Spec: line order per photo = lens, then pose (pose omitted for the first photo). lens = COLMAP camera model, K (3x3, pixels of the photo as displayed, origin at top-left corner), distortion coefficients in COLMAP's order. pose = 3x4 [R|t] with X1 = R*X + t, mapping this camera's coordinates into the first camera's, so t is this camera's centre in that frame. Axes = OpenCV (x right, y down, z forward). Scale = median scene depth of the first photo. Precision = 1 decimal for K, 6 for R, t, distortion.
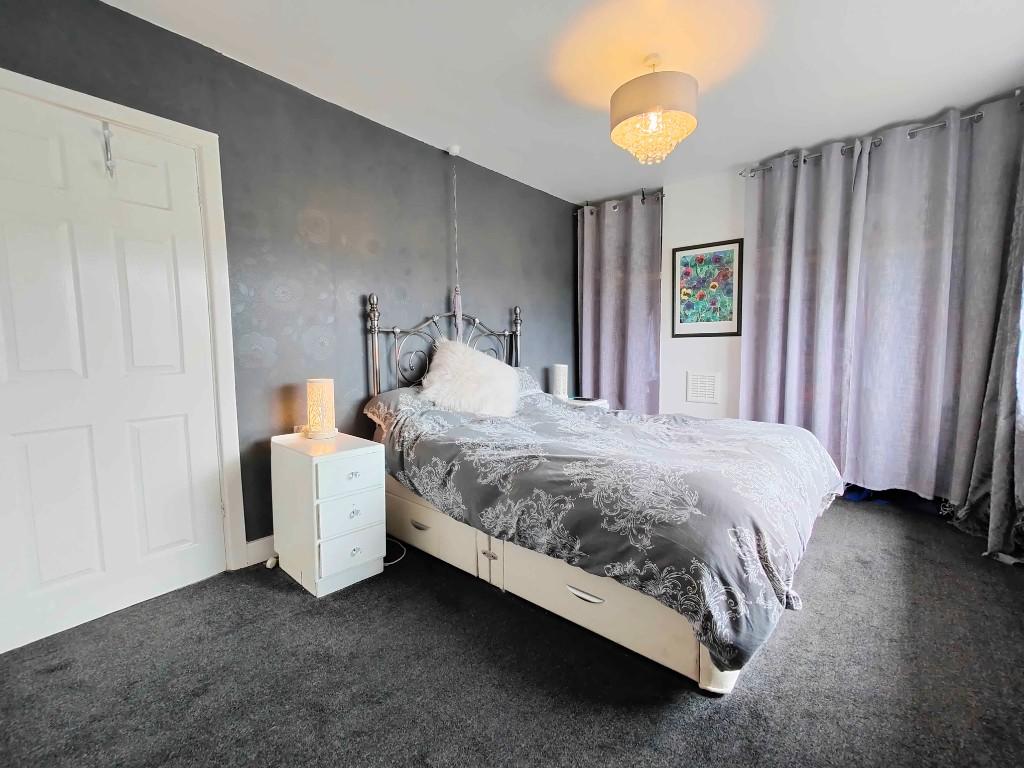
lens RADIAL K [[451.2, 0, 510.9], [0, 451.2, 385.0], [0, 0, 1]] dist [0.007070, 0.000030]
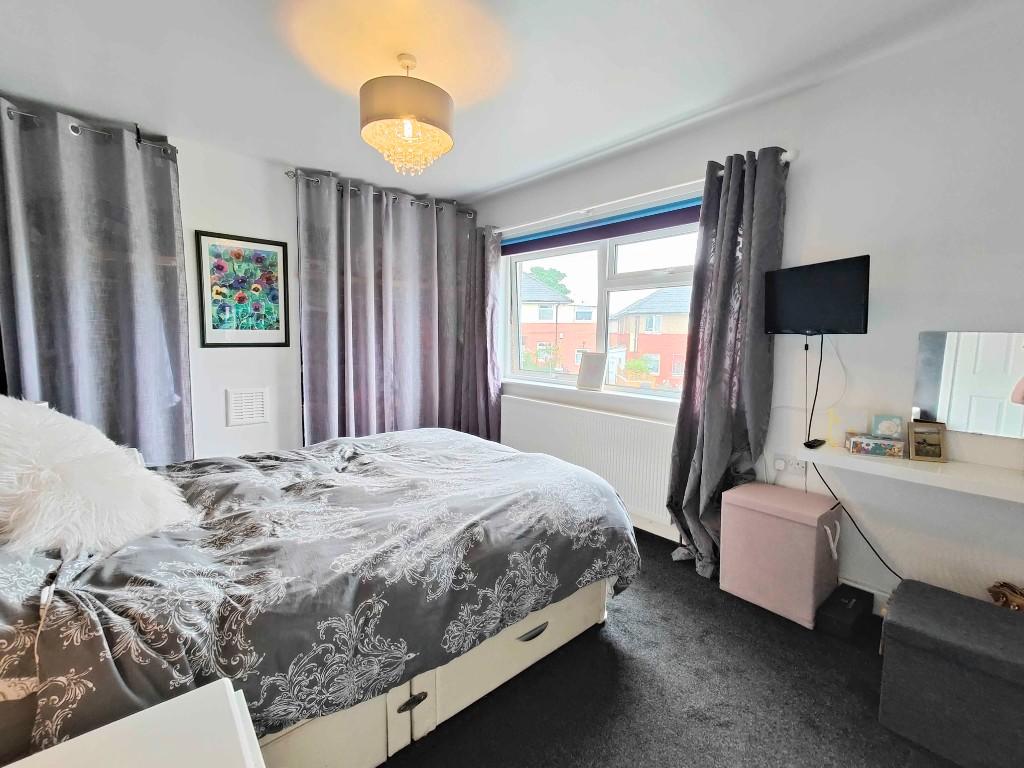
lens RADIAL K [[451.2, 0, 513.0], [0, 451.2, 383.0], [0, 0, 1]] dist [0.007070, 0.000030]
pose [[0.123871, -0.092253, 0.988001, -0.368125], [0.067553, 0.994143, 0.084357, -0.080841], [-0.989996, 0.056293, 0.129377, 0.417607]]
